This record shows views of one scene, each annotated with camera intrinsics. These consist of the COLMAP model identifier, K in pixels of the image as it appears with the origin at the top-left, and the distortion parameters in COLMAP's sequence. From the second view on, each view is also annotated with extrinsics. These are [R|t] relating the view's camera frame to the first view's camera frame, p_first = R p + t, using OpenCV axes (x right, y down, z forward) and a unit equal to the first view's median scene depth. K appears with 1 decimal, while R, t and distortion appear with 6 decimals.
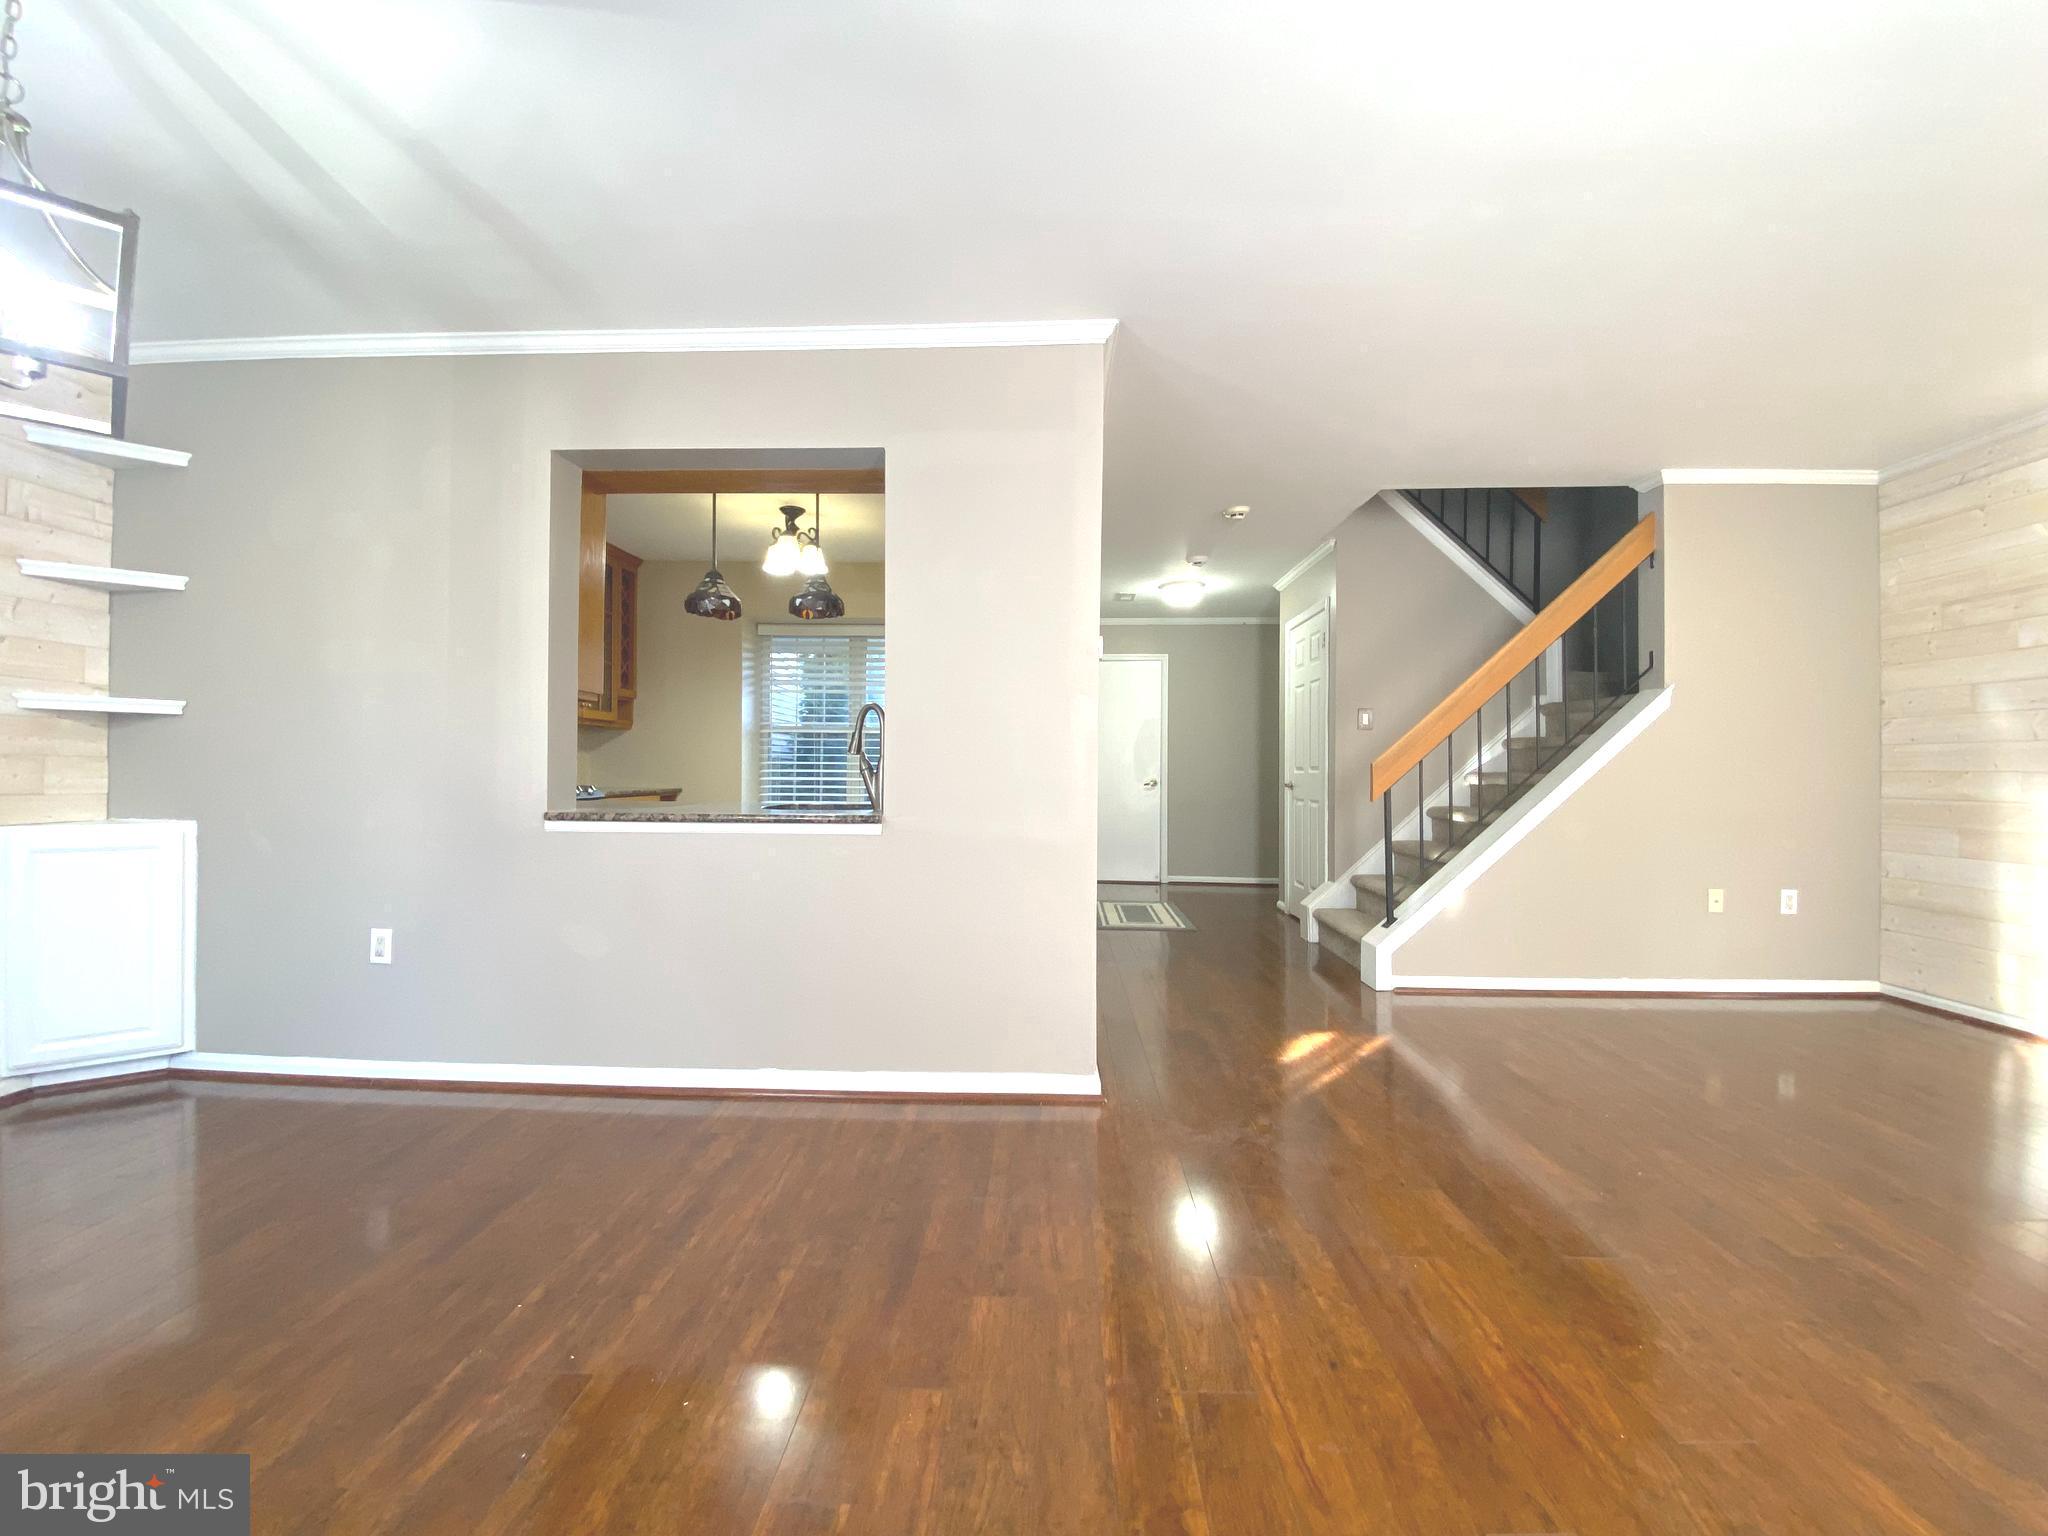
lens RADIAL K [[821.0, 0, 1010.8], [0, 821.0, 763.0], [0, 0, 1]] dist [0.015199, -0.018744]
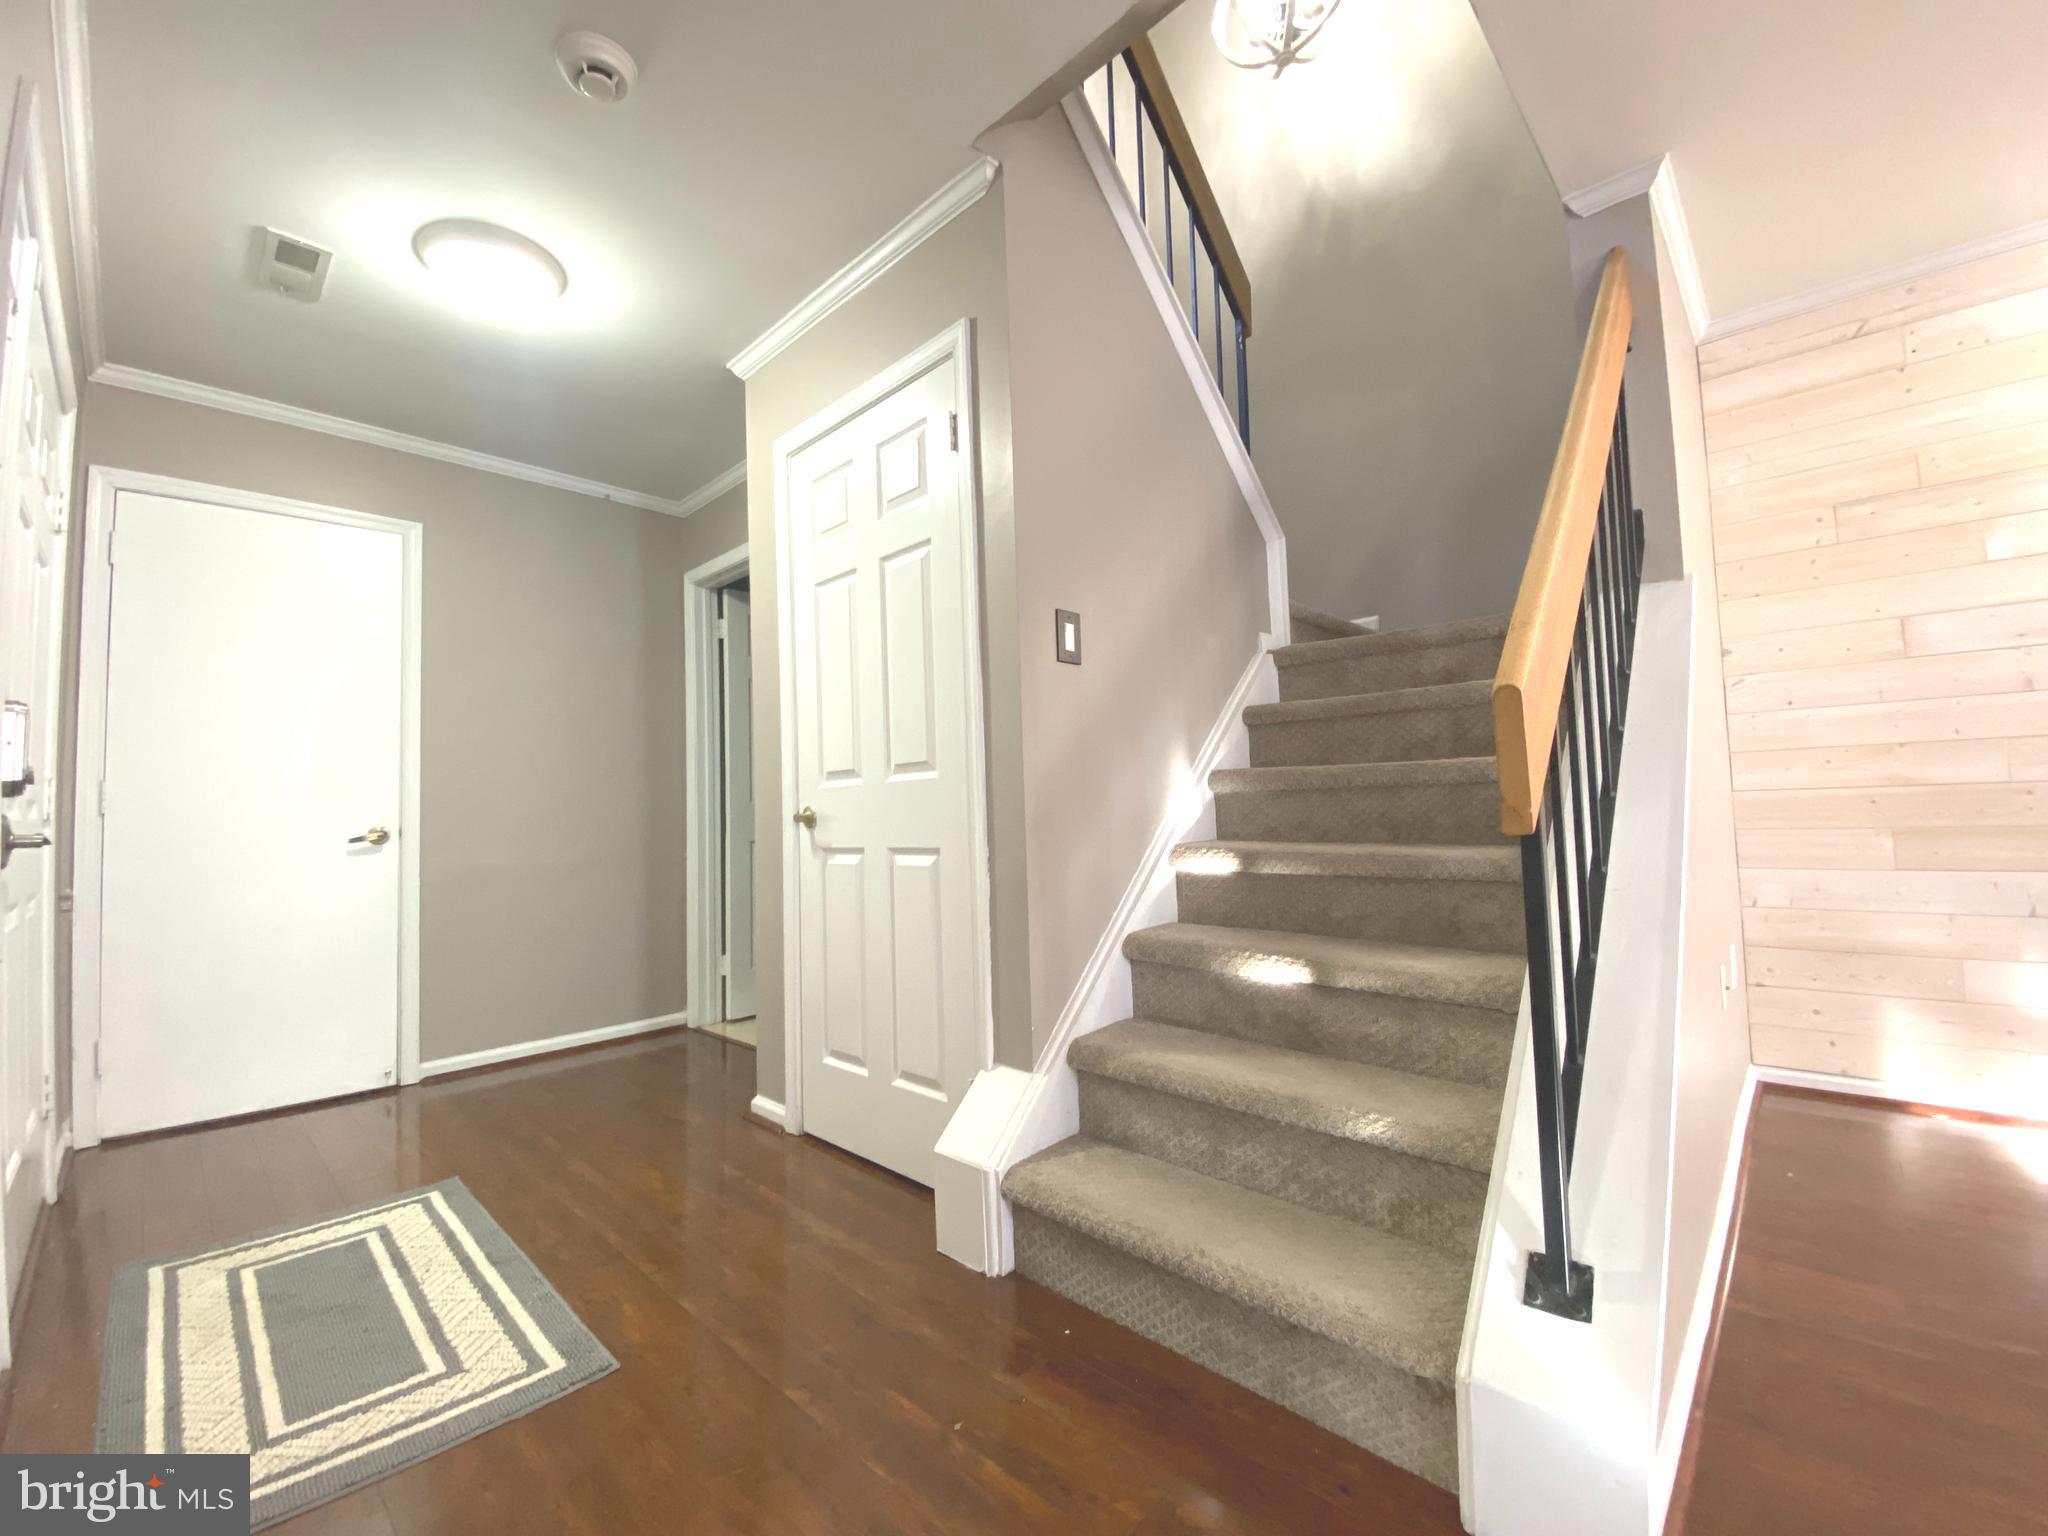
lens RADIAL K [[821.0, 0, 1010.8], [0, 821.0, 763.0], [0, 0, 1]] dist [0.015199, -0.018744]
pose [[0.658234, 0.011257, 0.752729, 0.113936], [0.029857, 0.998711, -0.041045, 0.022501], [-0.752221, 0.049491, 0.657049, 0.763295]]
